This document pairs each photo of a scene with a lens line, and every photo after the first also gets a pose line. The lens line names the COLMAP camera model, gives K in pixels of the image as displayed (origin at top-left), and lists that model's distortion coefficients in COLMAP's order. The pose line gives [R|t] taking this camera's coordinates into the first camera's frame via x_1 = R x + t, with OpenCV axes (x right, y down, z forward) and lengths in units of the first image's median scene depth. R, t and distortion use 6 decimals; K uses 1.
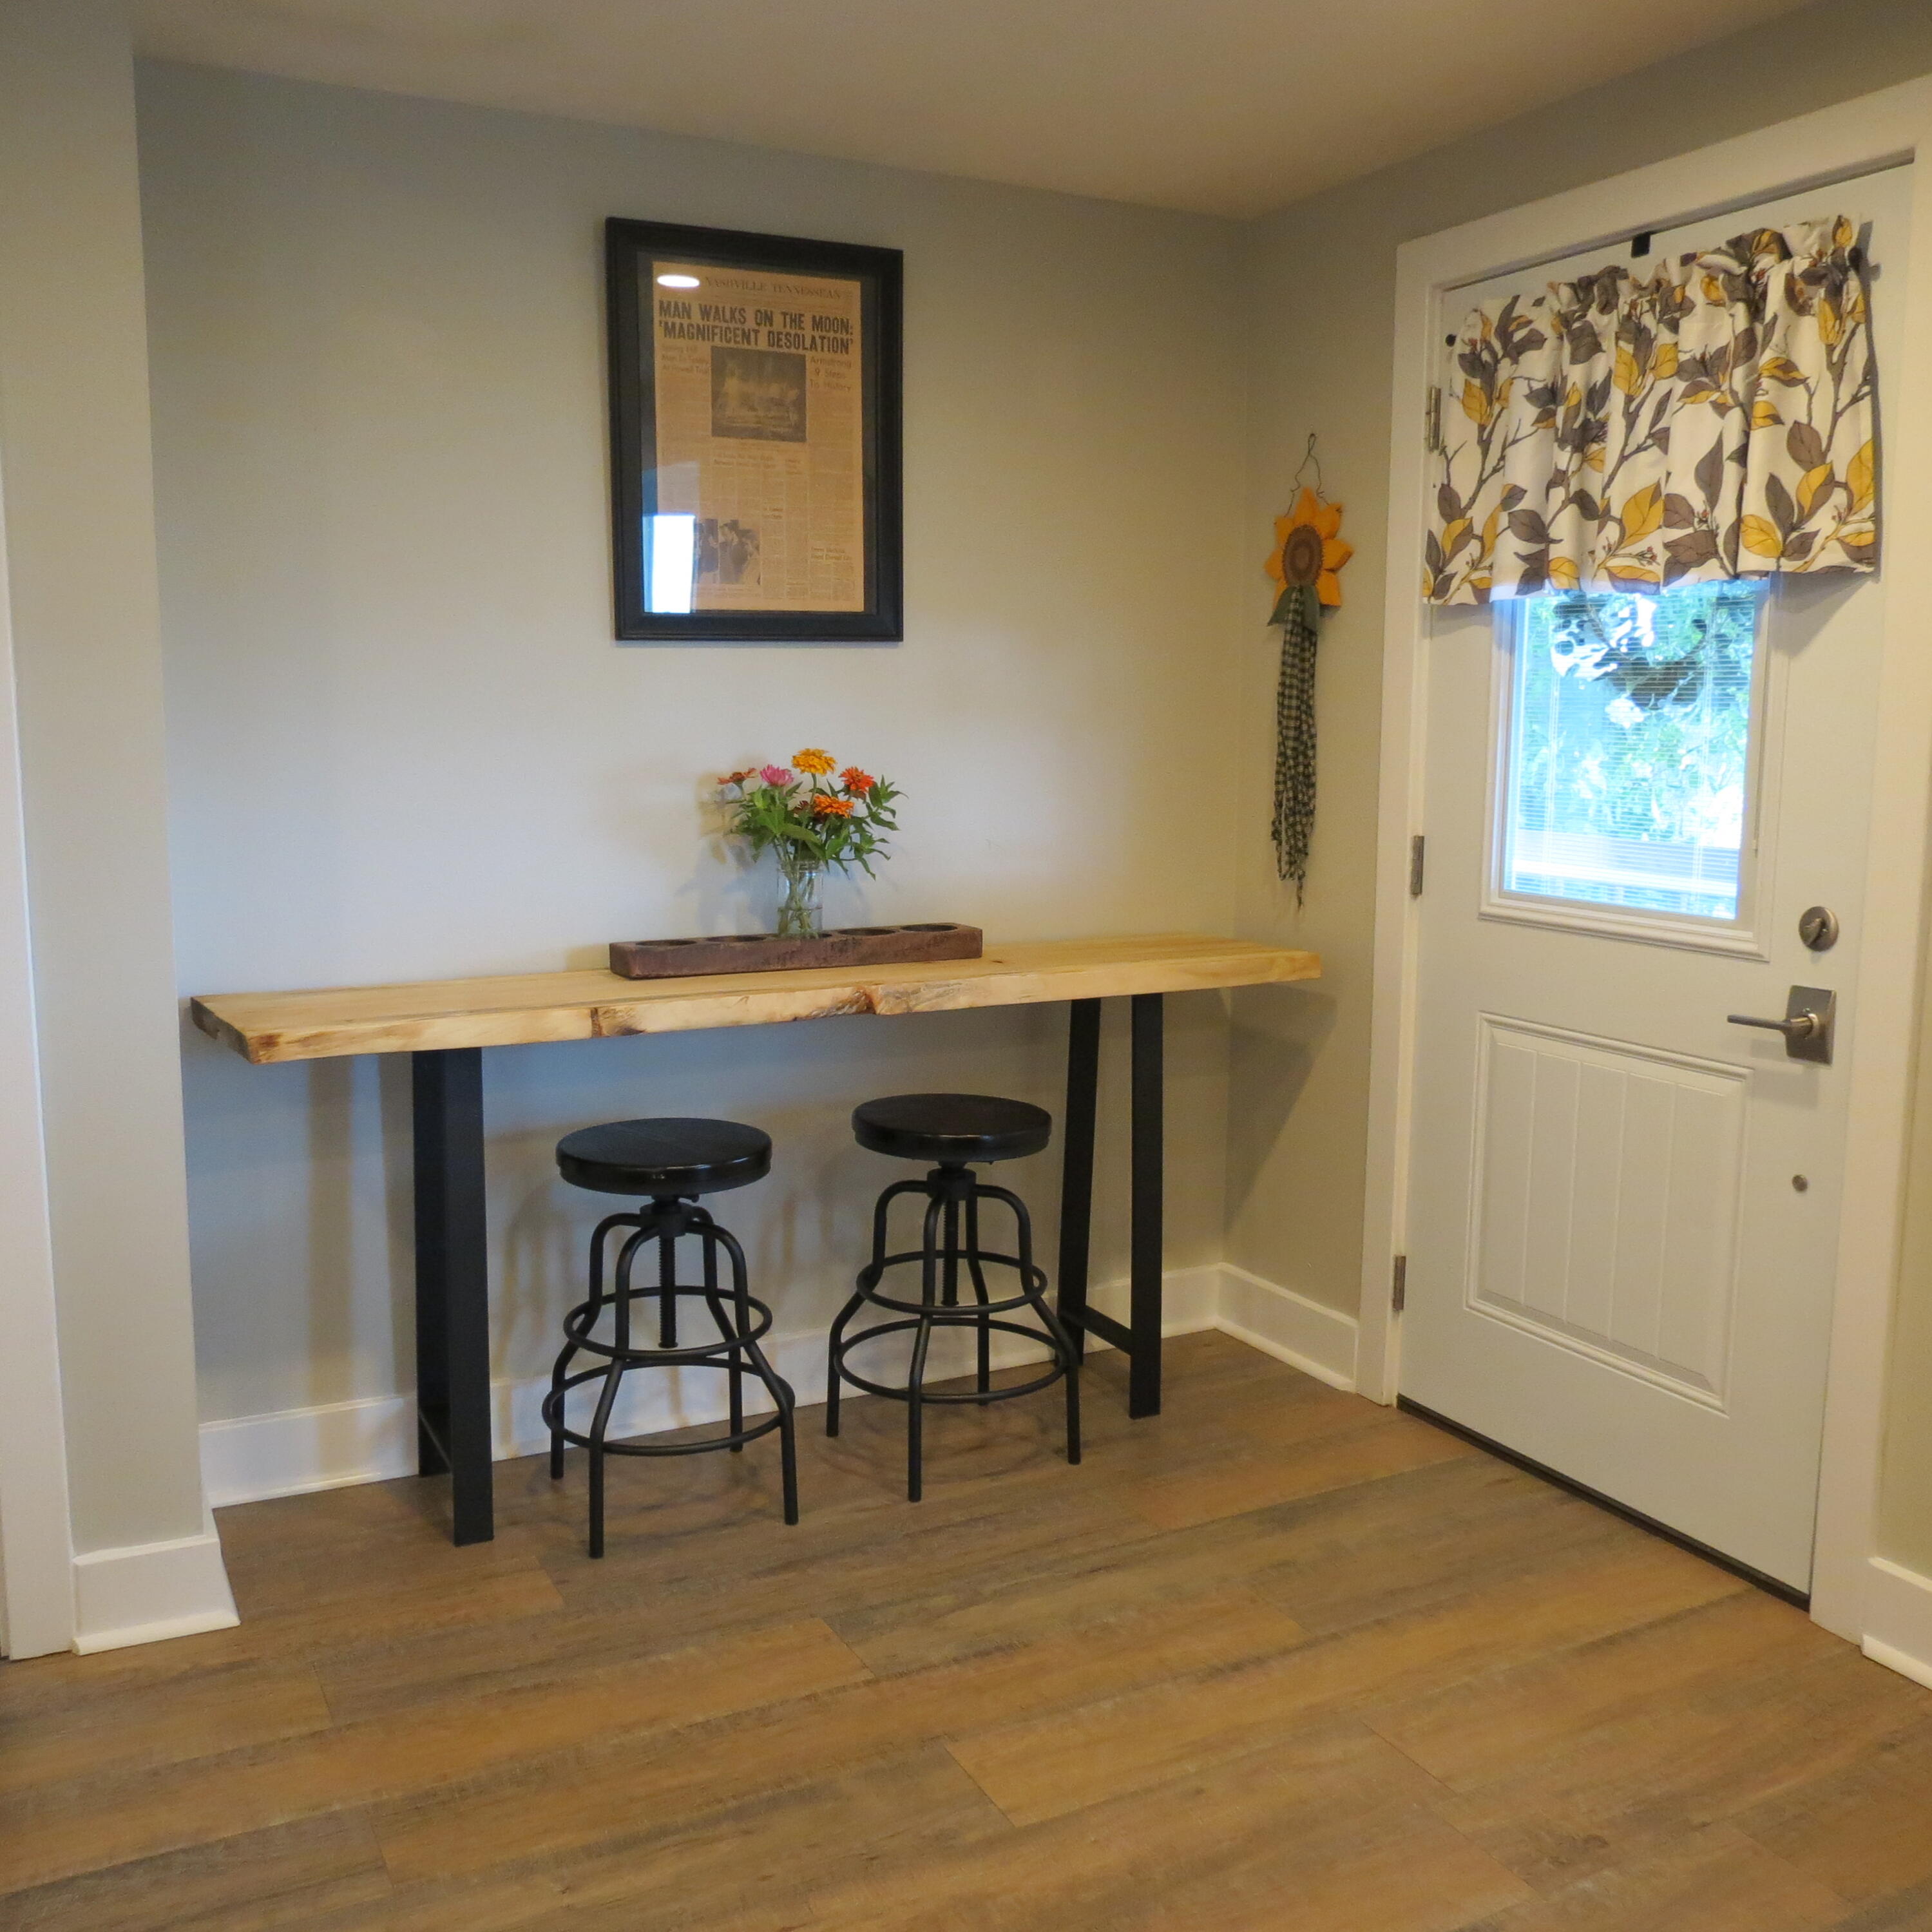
lens RADIAL K [[1839.0, 0, 972.8], [0, 1839.0, 968.6], [0, 0, 1]] dist [-0.025092, 0.000000]
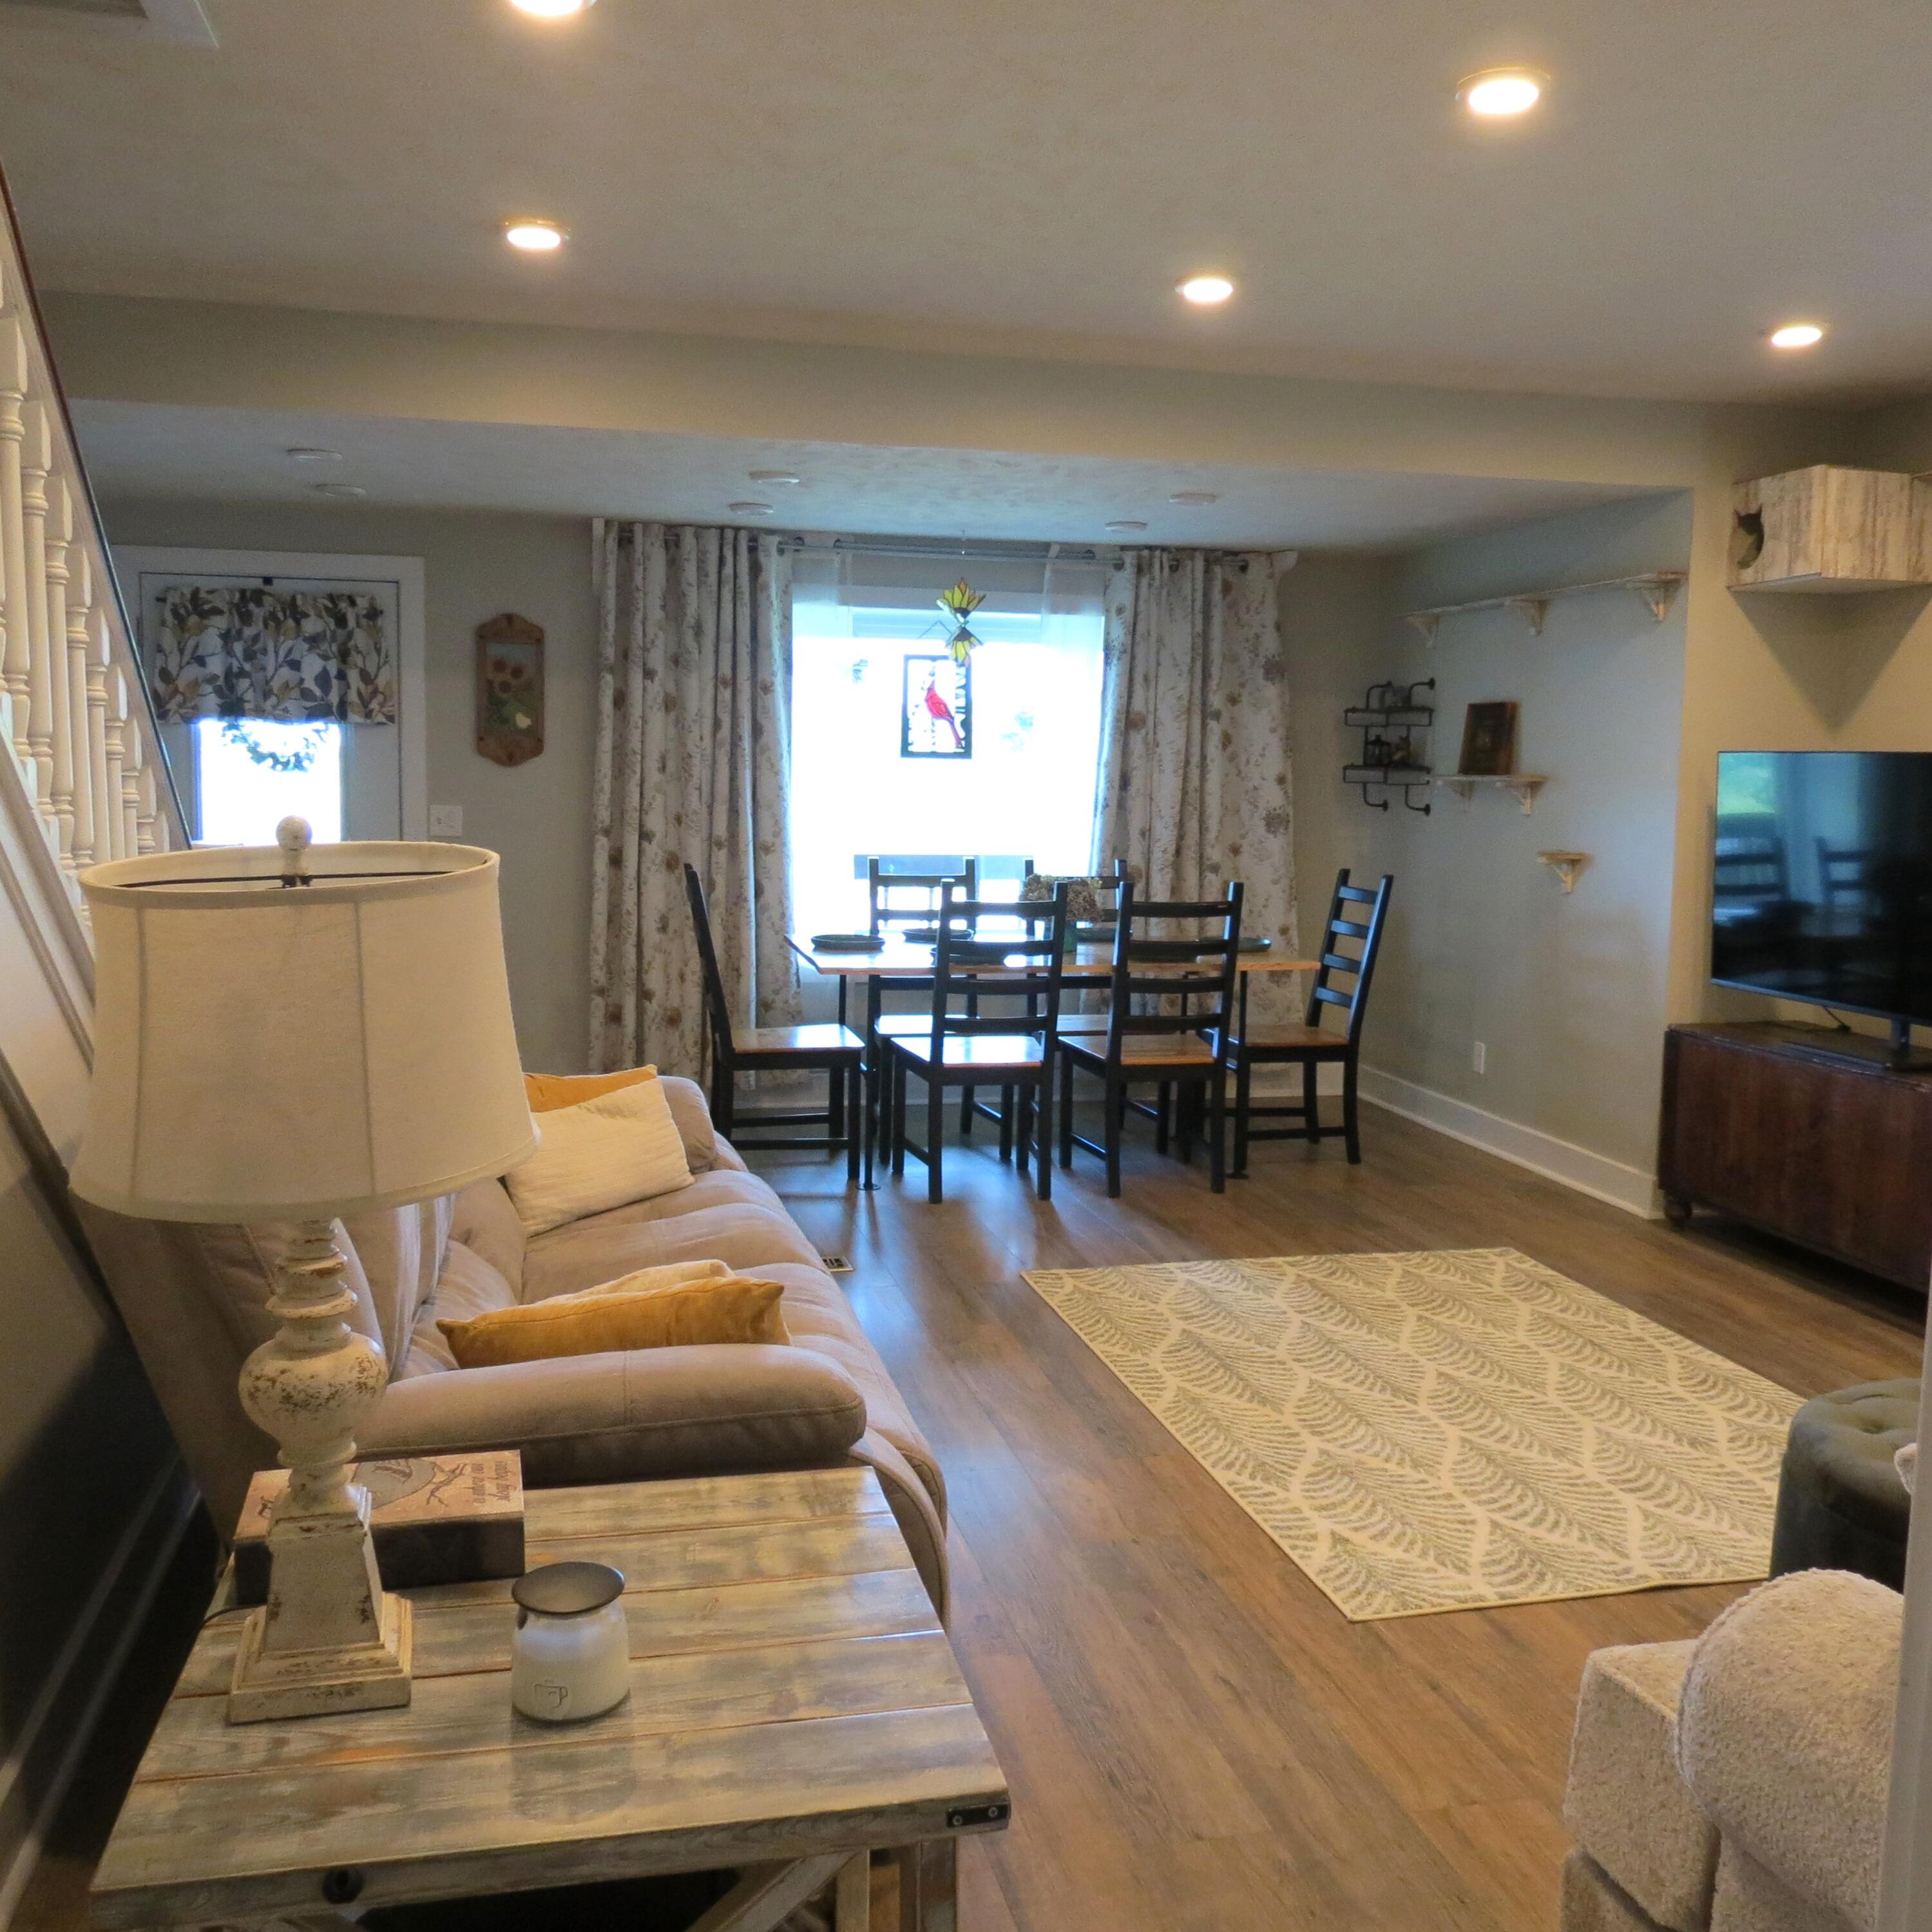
lens RADIAL K [[1839.0, 0, 969.5], [0, 1839.0, 964.9], [0, 0, 1]] dist [-0.025092, 0.000000]
pose [[0.256760, -0.106251, 0.960617, -1.687679], [0.118323, 0.989918, 0.077865, 0.025559], [-0.959205, 0.093670, 0.266743, -0.463621]]
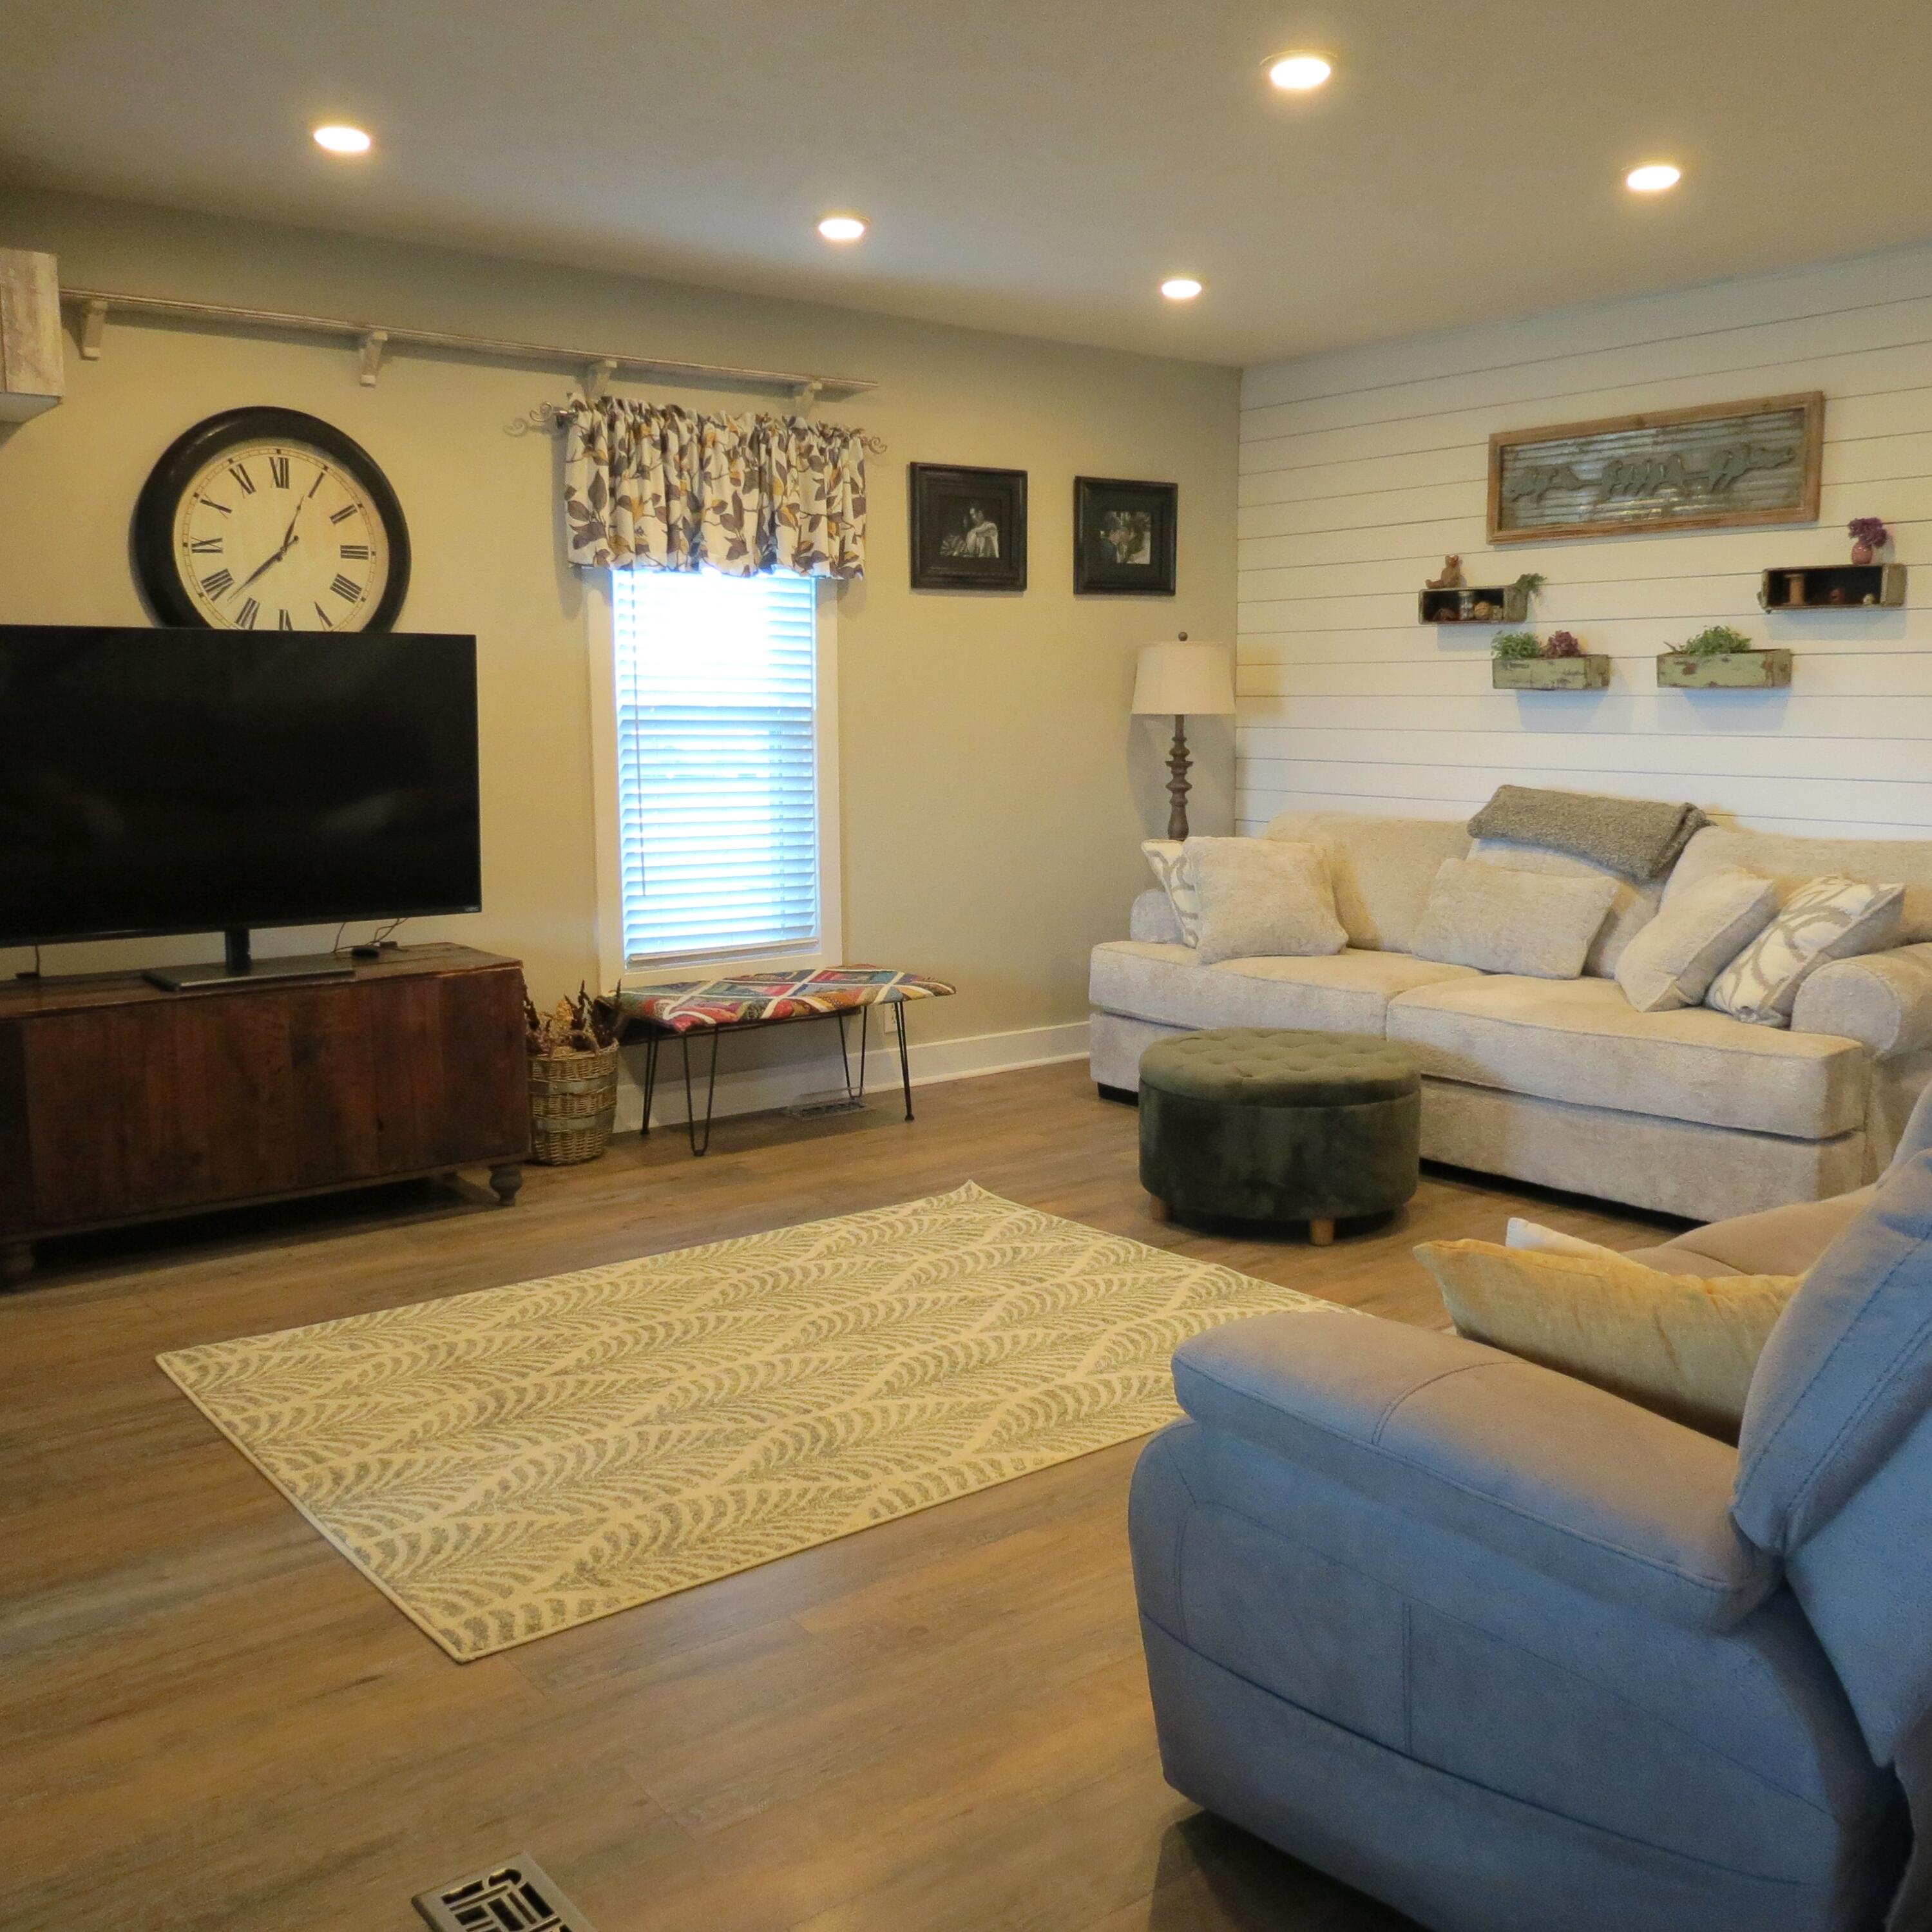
lens RADIAL K [[1839.0, 0, 969.9], [0, 1839.0, 965.4], [0, 0, 1]] dist [-0.025092, 0.000000]
pose [[-0.985011, 0.019495, -0.171386, -0.152461], [-0.029556, 0.959823, 0.279044, -0.106808], [0.169940, 0.279927, -0.944860, 0.730599]]
